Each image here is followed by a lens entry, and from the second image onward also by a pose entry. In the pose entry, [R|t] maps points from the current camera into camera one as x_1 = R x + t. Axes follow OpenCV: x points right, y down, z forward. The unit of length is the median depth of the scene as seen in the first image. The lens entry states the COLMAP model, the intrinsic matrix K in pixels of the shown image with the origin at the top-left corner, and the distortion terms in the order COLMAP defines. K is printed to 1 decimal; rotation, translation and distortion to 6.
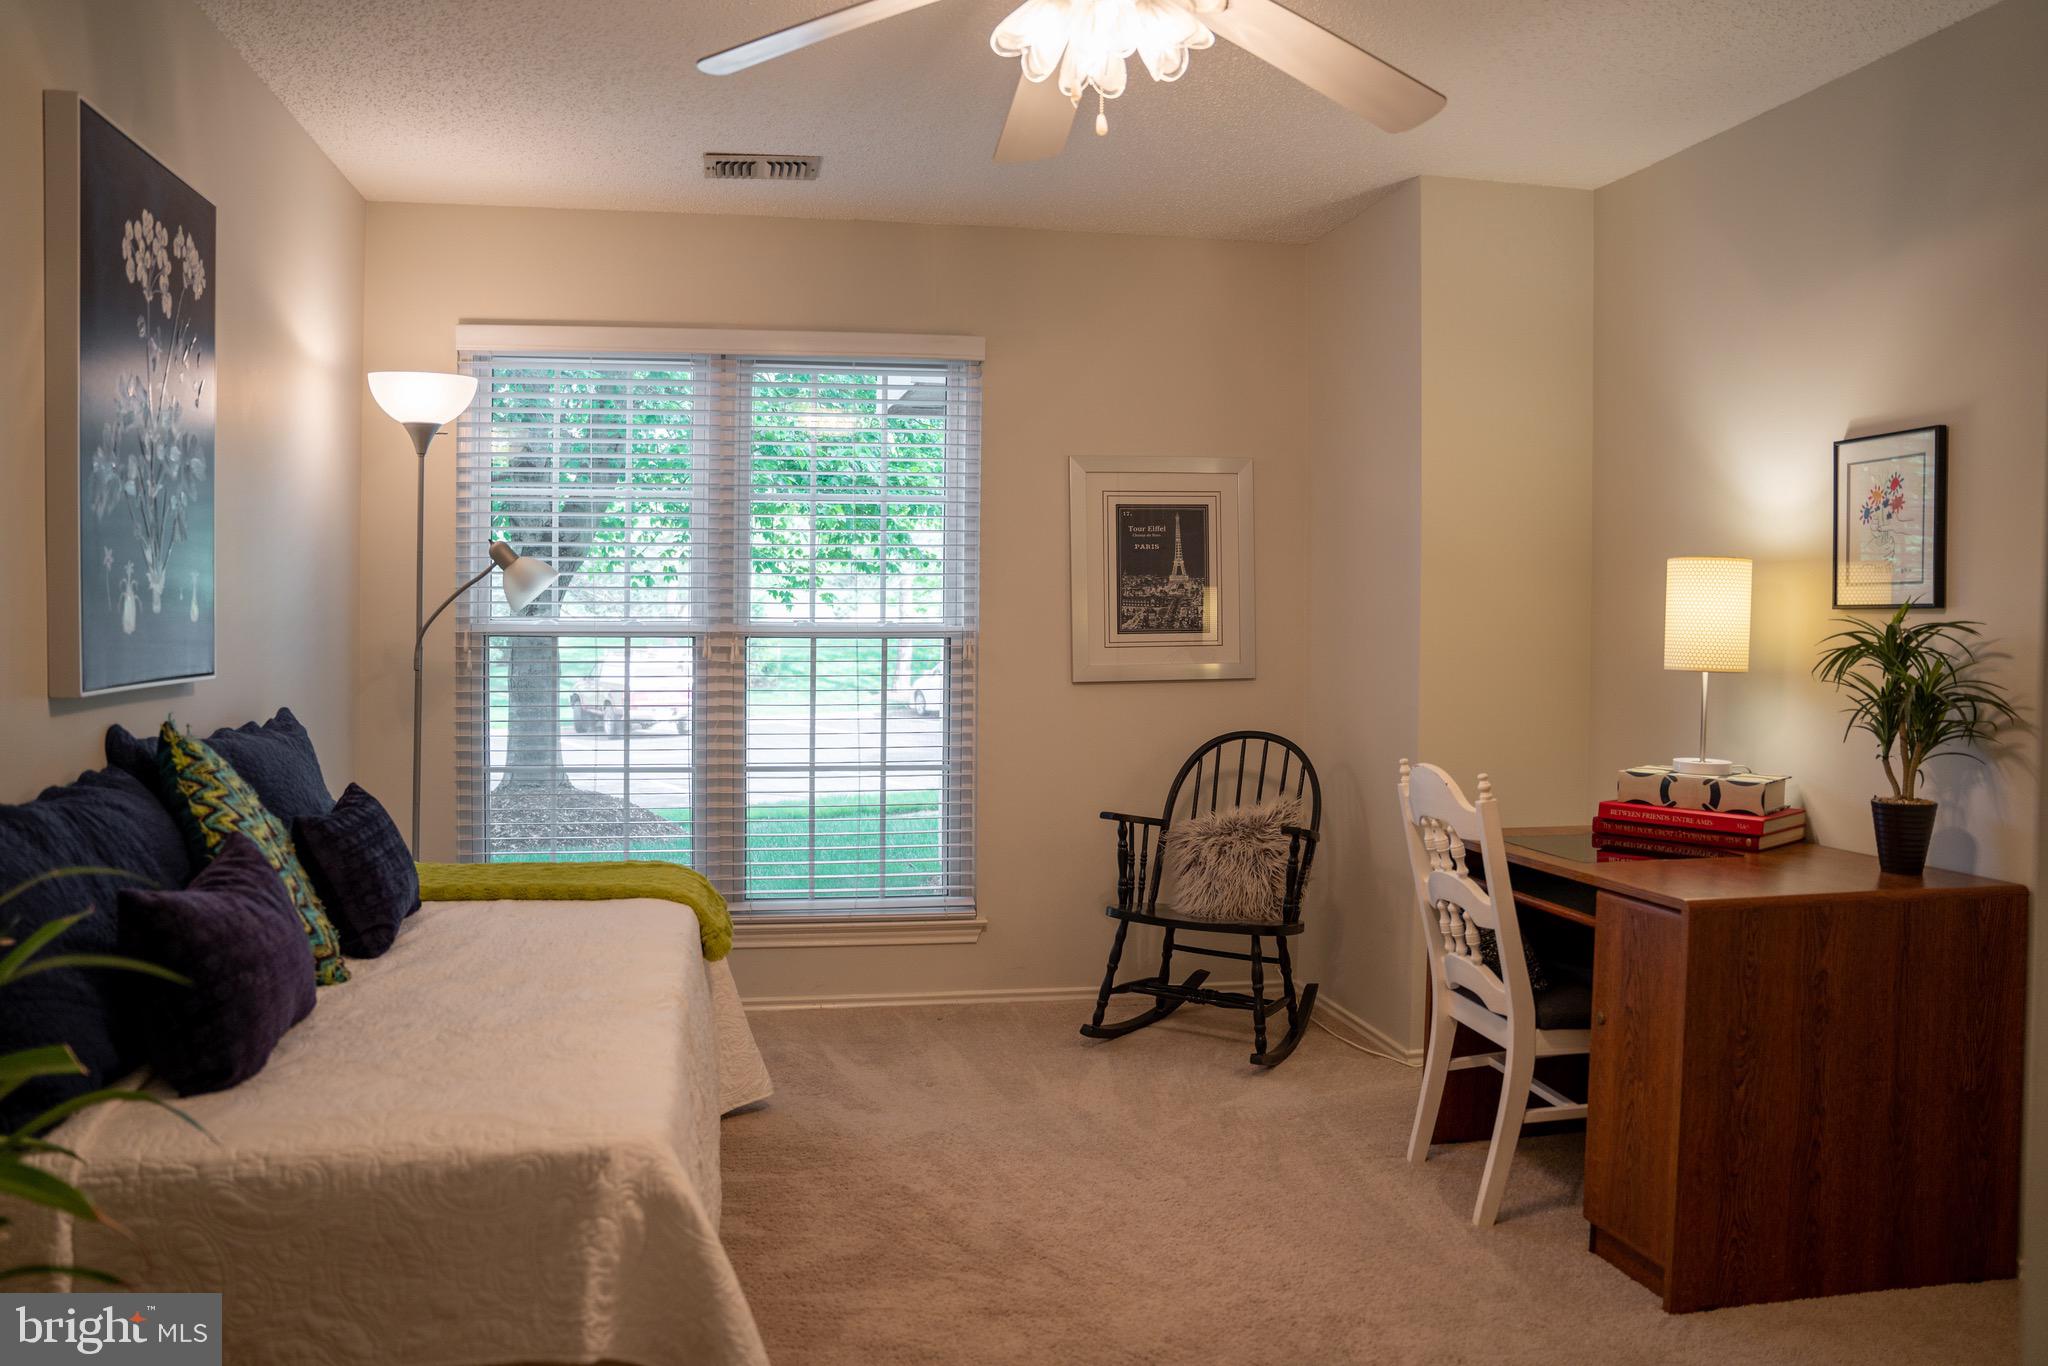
lens RADIAL K [[1480.9, 0, 1023.6], [0, 1480.9, 723.9], [0, 0, 1]] dist [-0.152667, 0.112688]
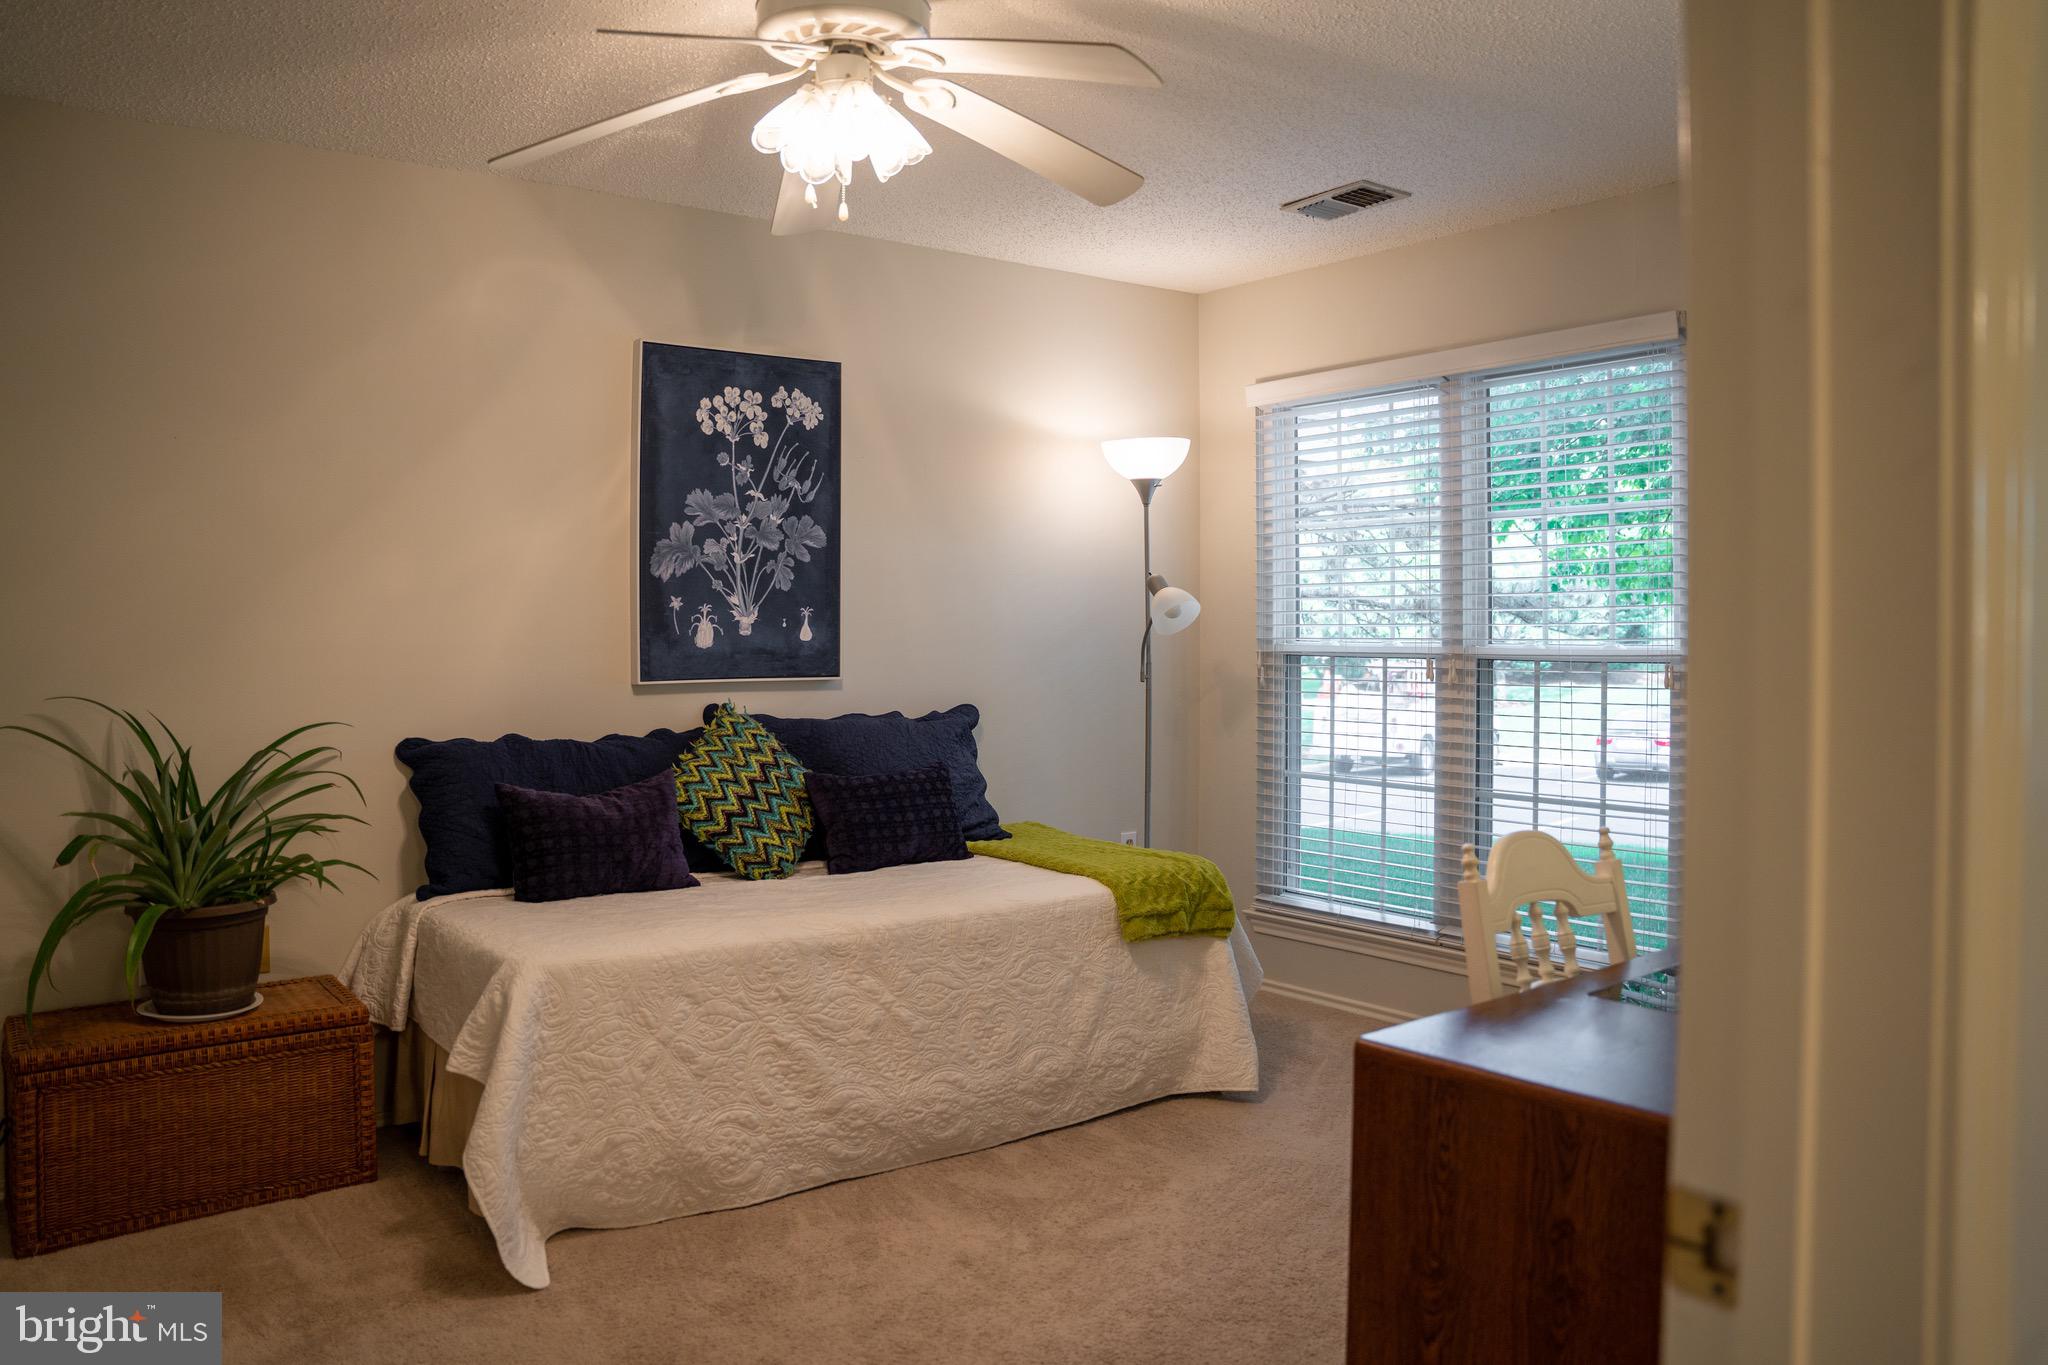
lens RADIAL K [[1480.9, 0, 1023.6], [0, 1480.9, 723.4], [0, 0, 1]] dist [-0.152667, 0.112688]
pose [[0.458215, 0.047014, -0.887597, 0.865657], [-0.062047, 0.997856, 0.020823, -0.028769], [0.886673, 0.045531, 0.460149, 0.452745]]
